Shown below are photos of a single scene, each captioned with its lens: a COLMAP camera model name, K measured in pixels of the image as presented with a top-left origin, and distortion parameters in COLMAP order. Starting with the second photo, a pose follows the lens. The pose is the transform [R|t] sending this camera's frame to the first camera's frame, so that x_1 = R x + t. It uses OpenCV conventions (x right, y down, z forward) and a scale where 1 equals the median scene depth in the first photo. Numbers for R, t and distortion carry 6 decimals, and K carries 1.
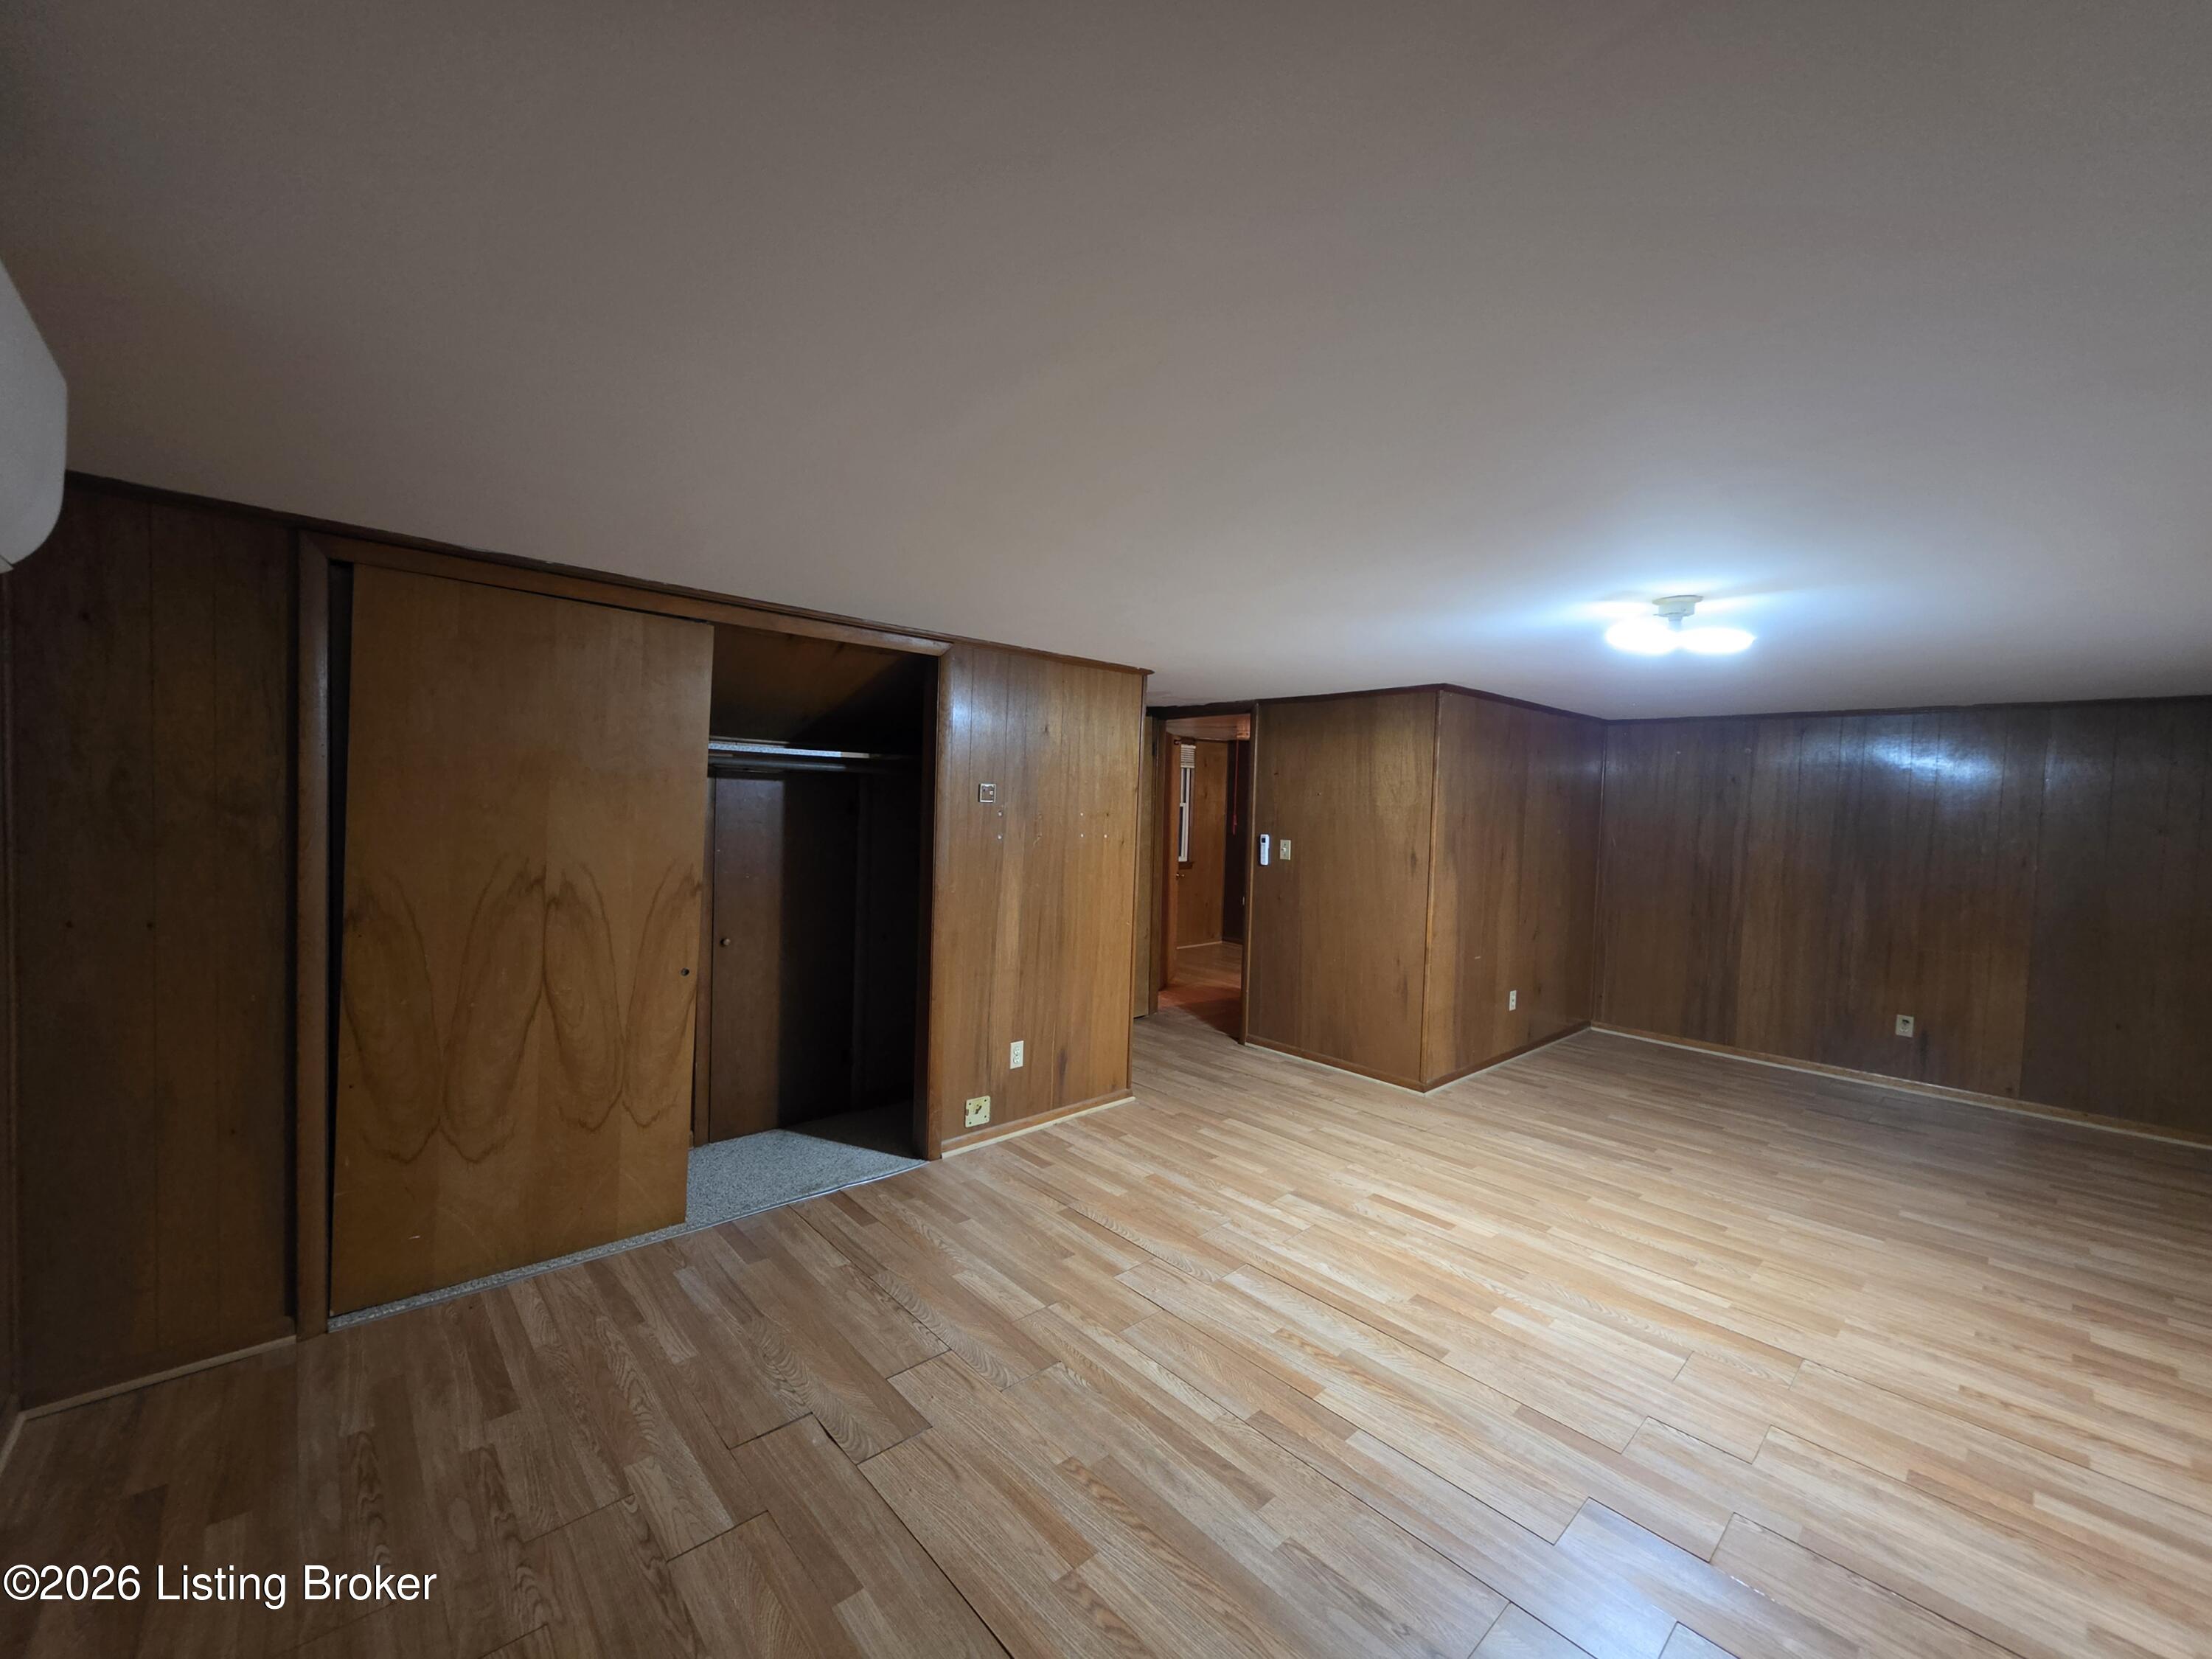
lens RADIAL K [[895.7, 0, 1107.6], [0, 895.7, 824.6], [0, 0, 1]] dist [-0.001966, -0.000274]
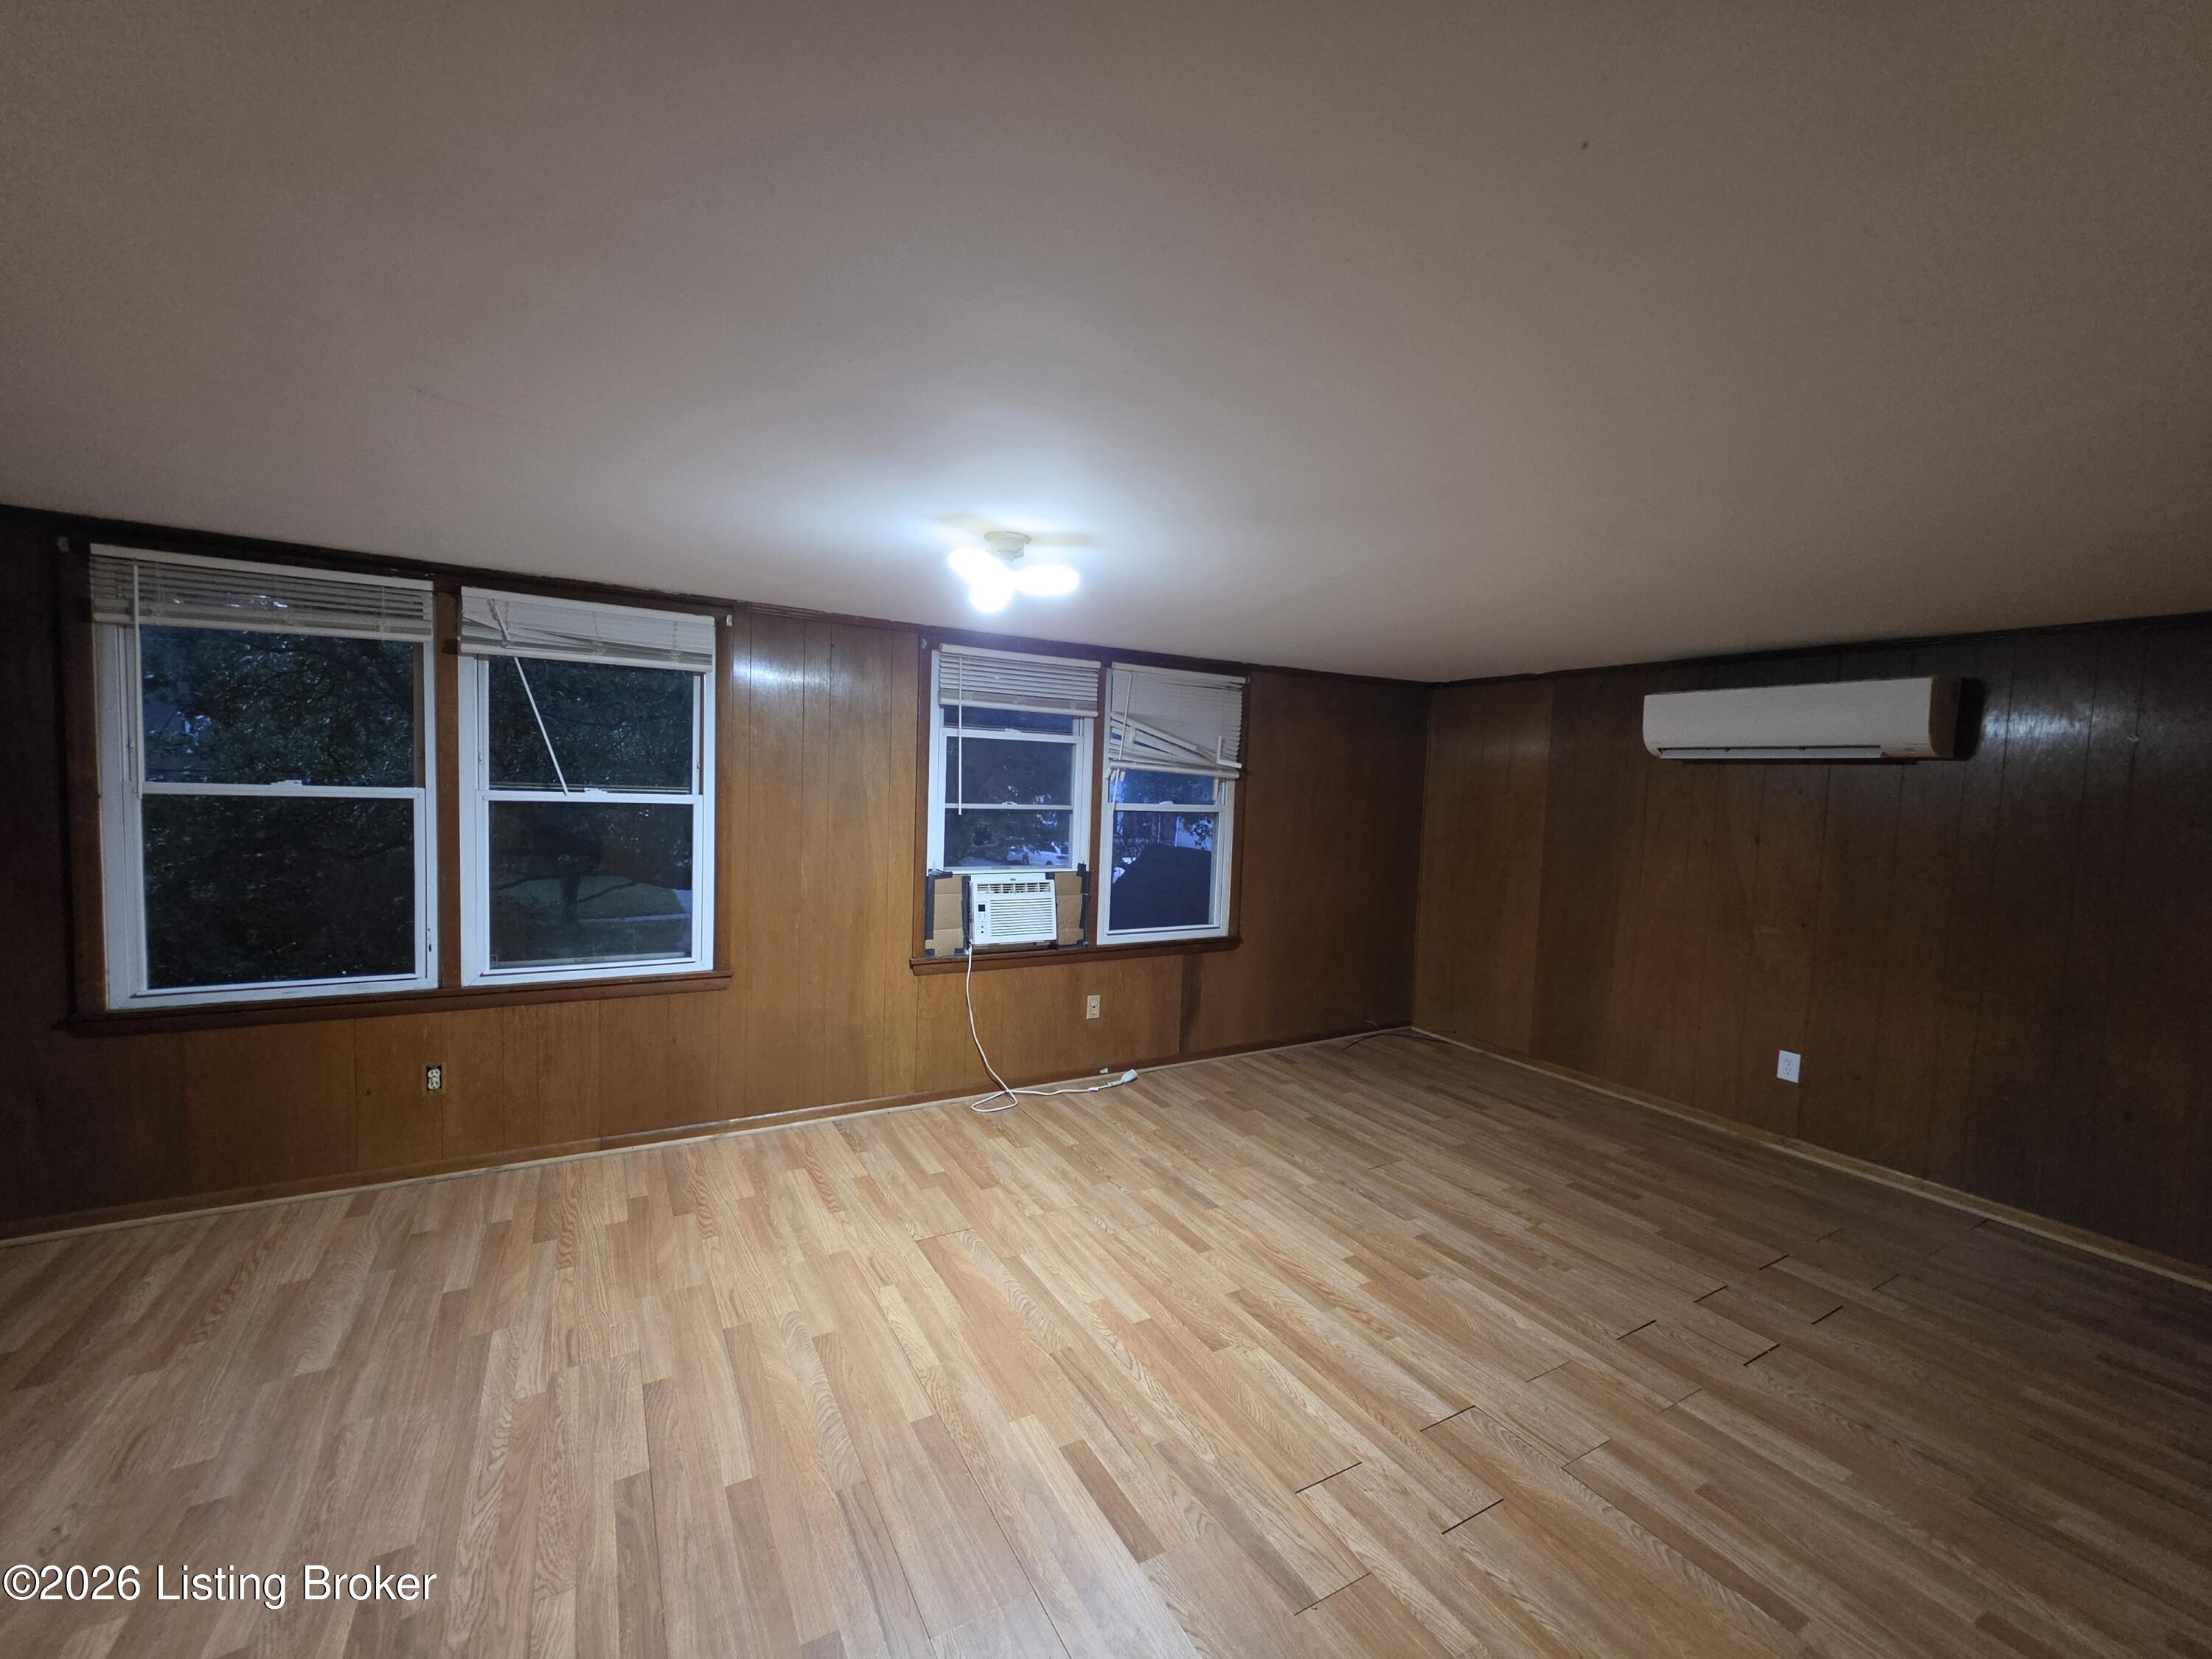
lens RADIAL K [[895.7, 0, 1105.3], [0, 895.7, 830.3], [0, 0, 1]] dist [-0.001966, -0.000274]
pose [[-0.973525, -0.078813, 0.214566, 0.306151], [-0.061108, 0.994250, 0.087941, -0.038091], [-0.220263, 0.072501, -0.972742, 1.838142]]
